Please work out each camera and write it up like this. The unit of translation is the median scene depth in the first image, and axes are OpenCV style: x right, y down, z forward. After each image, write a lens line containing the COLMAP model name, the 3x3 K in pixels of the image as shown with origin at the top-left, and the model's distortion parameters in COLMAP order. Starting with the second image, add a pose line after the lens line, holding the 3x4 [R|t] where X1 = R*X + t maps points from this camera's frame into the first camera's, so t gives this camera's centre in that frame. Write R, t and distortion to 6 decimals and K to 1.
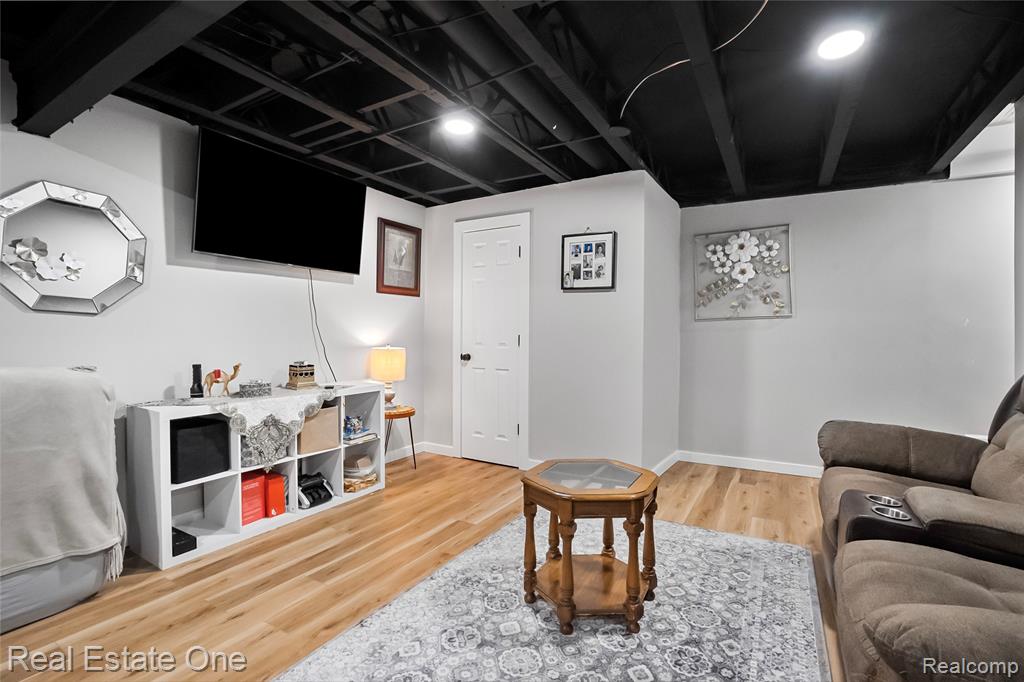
lens RADIAL K [[471.5, 0, 514.5], [0, 471.5, 337.1], [0, 0, 1]] dist [-0.061763, 0.025260]
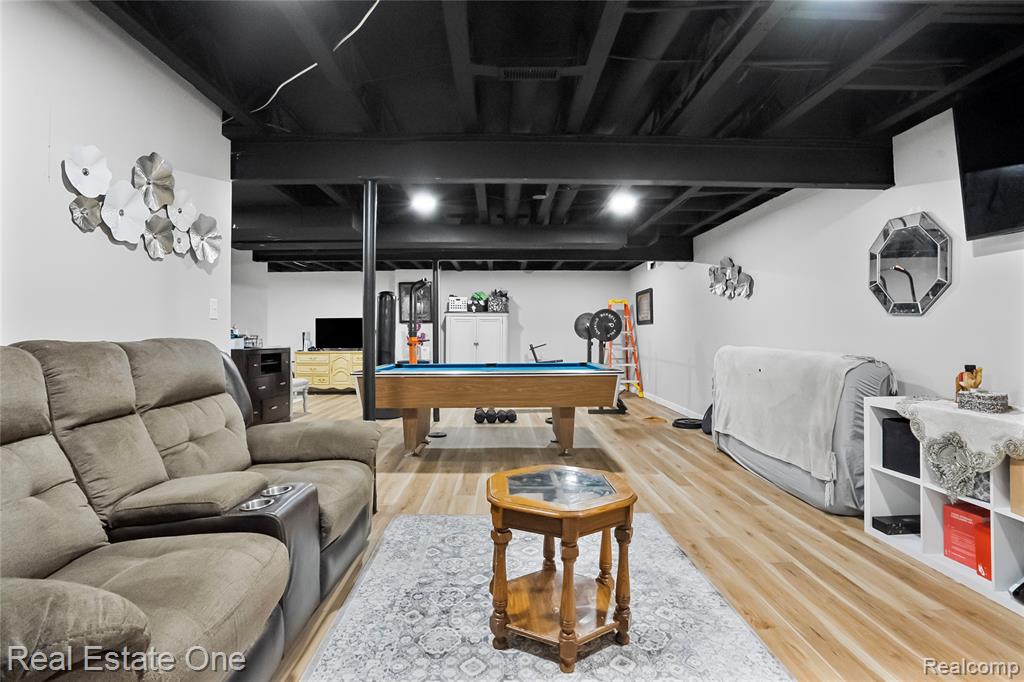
lens RADIAL K [[471.5, 0, 514.5], [0, 471.5, 337.1], [0, 0, 1]] dist [-0.061763, 0.025260]
pose [[-0.850704, -0.001251, -0.525643, 0.607007], [-0.003114, 0.999992, 0.002660, 0.005115], [0.525636, 0.003900, -0.850701, 1.479145]]
